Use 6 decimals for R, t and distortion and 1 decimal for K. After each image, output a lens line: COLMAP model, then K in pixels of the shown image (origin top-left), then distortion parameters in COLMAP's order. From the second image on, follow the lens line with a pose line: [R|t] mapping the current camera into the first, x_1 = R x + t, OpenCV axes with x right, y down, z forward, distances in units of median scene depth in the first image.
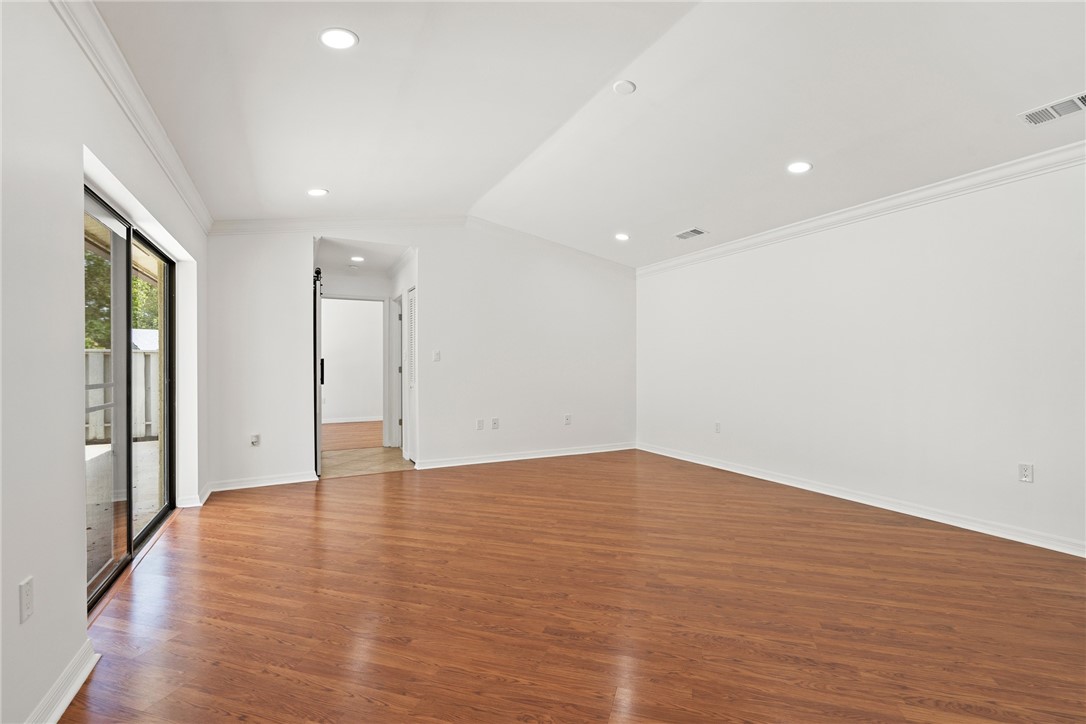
lens RADIAL K [[492.4, 0, 544.7], [0, 492.4, 363.7], [0, 0, 1]] dist [-0.004436, 0.000312]
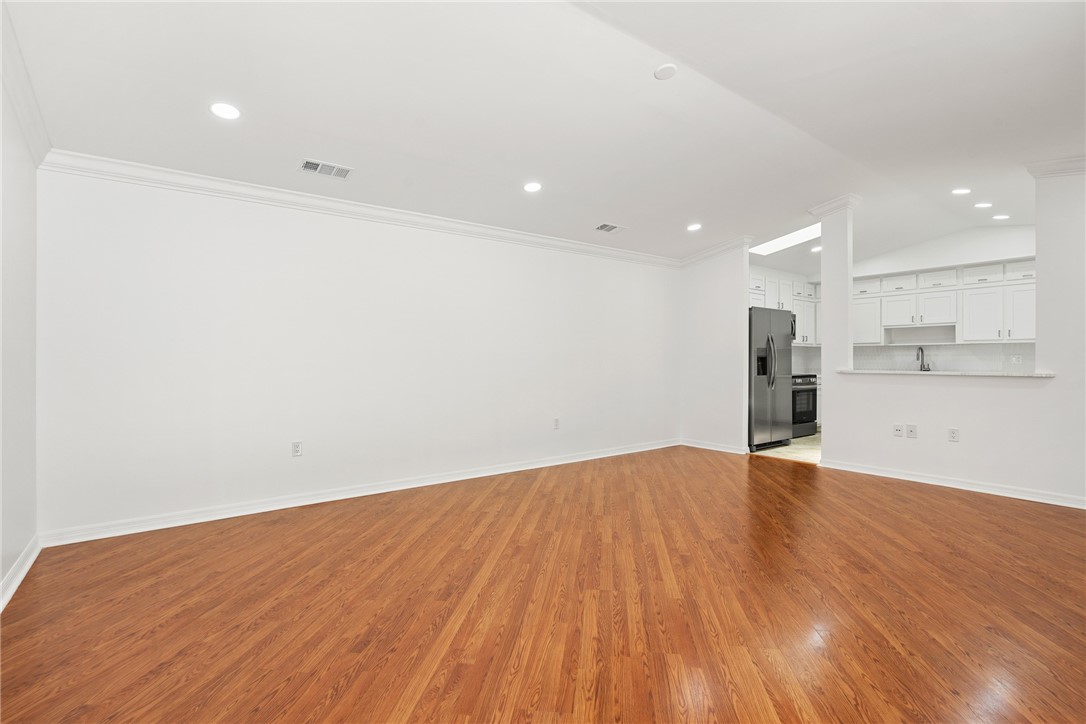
lens RADIAL K [[507.3, 0, 544.1], [0, 507.3, 359.4], [0, 0, 1]] dist [-0.000591, 0.000592]
pose [[-0.176037, 0.004356, 0.984374, -0.729101], [0.000435, 0.999990, -0.004347, 0.007872], [-0.984383, -0.000337, -0.176037, 1.326945]]
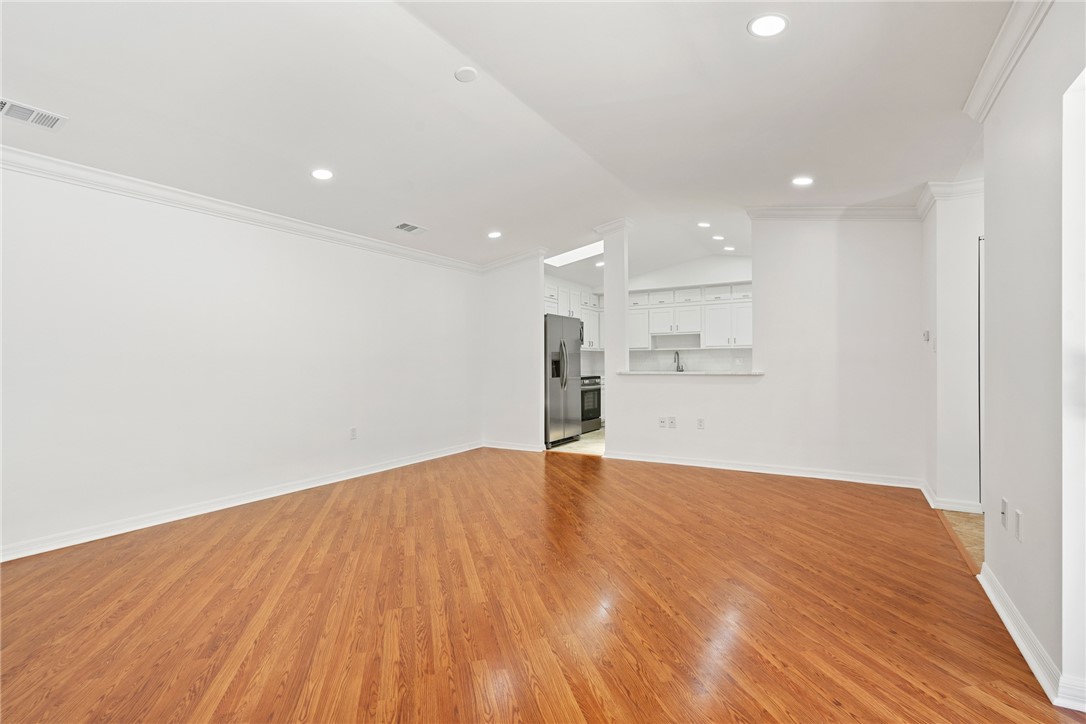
lens RADIAL K [[504.4, 0, 545.3], [0, 504.4, 364.6], [0, 0, 1]] dist [-0.002454, 0.000718]
pose [[-0.534259, 0.005024, 0.845306, -0.707449], [0.009590, 0.999954, 0.000118, 0.006915], [-0.845266, 0.008169, -0.534283, 1.317652]]
